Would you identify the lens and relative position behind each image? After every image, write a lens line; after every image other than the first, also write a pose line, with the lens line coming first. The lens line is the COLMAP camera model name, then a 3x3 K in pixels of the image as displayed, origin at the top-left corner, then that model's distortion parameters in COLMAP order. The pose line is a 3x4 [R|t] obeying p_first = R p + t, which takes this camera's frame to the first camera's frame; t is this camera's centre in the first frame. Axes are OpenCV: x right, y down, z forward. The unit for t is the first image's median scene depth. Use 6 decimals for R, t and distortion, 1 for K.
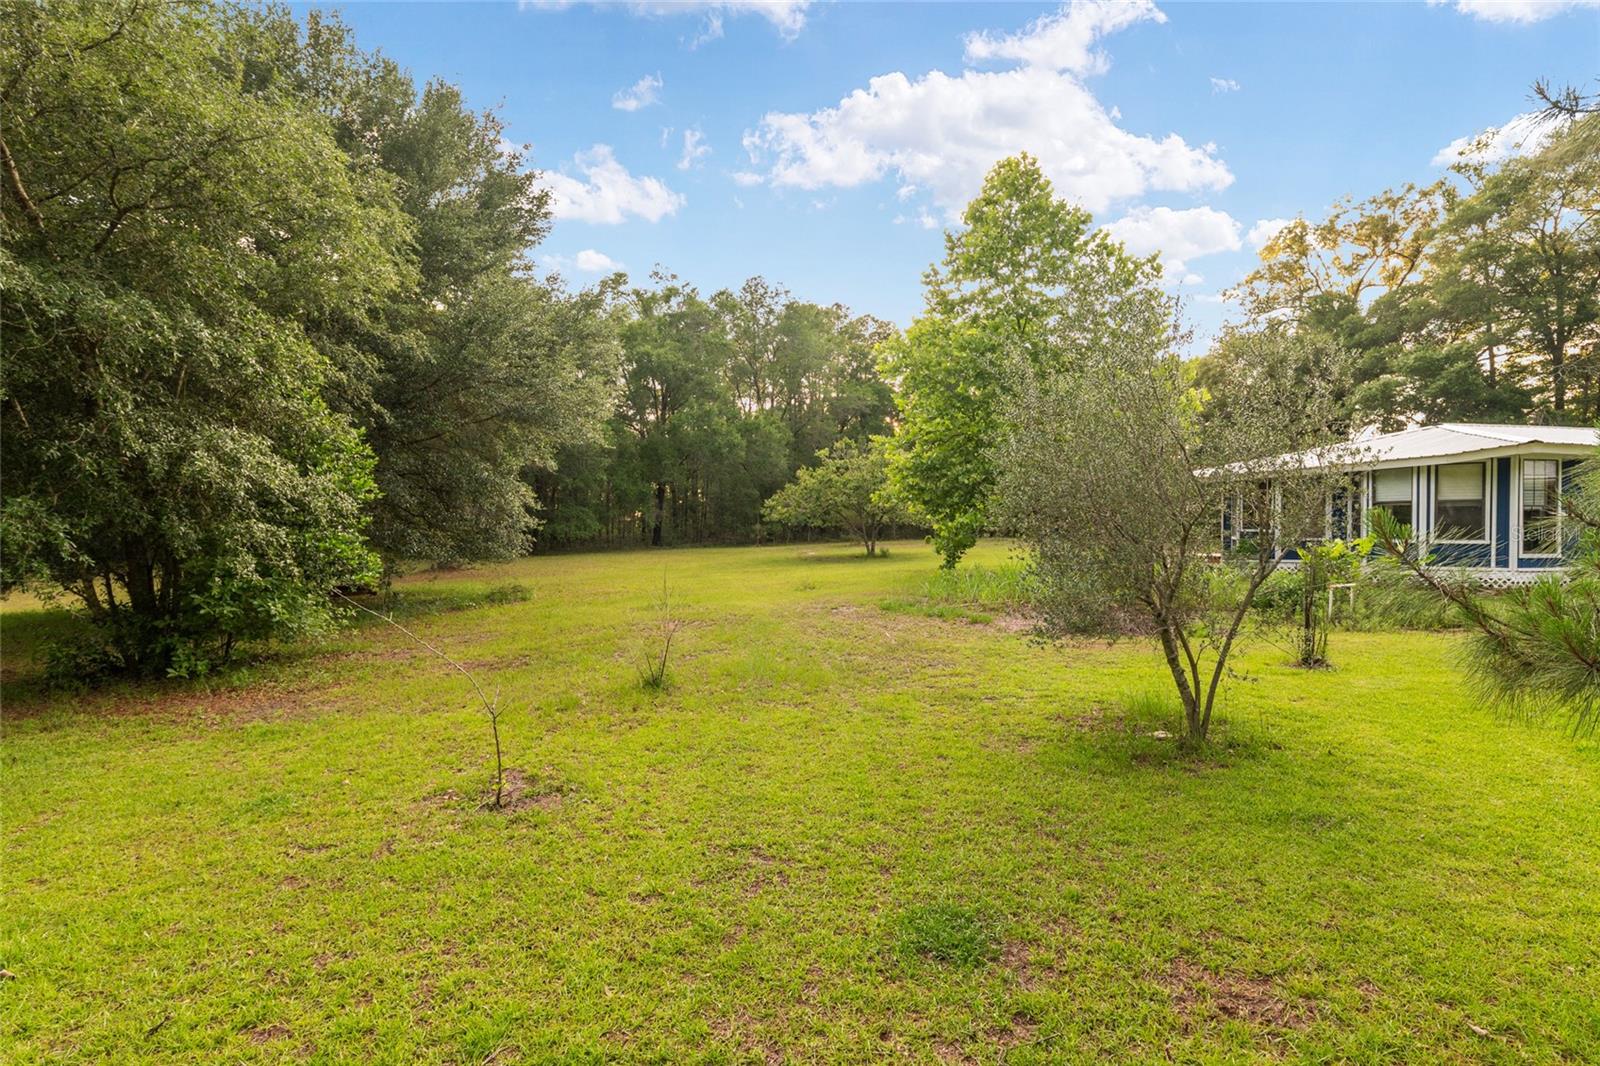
lens RADIAL K [[733.8, 0, 799.1], [0, 733.8, 532.7], [0, 0, 1]] dist [0.001280, -0.000516]
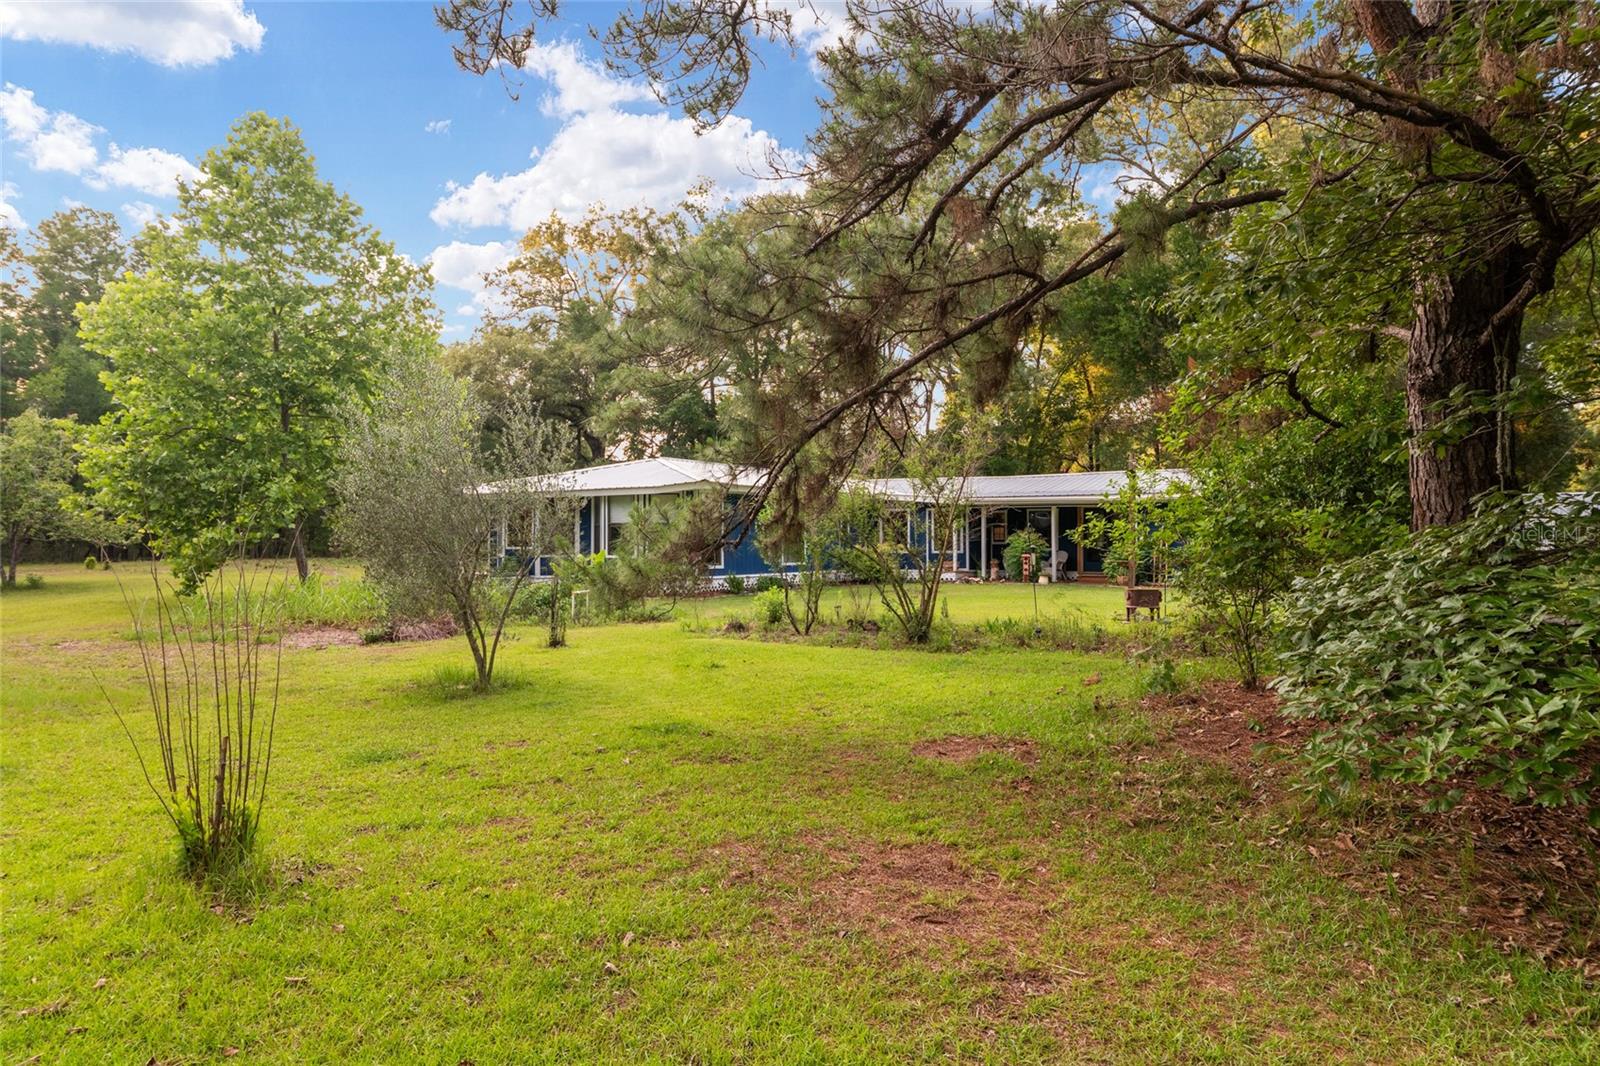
lens RADIAL K [[1105.4, 0, 800.2], [0, 1105.4, 537.2], [0, 0, 1]] dist [0.038678, 0.001969]
pose [[0.692457, 0.008981, 0.721403, -0.215718], [0.003289, 0.999873, -0.015606, 0.006401], [-0.721451, 0.013179, 0.692340, -0.344758]]
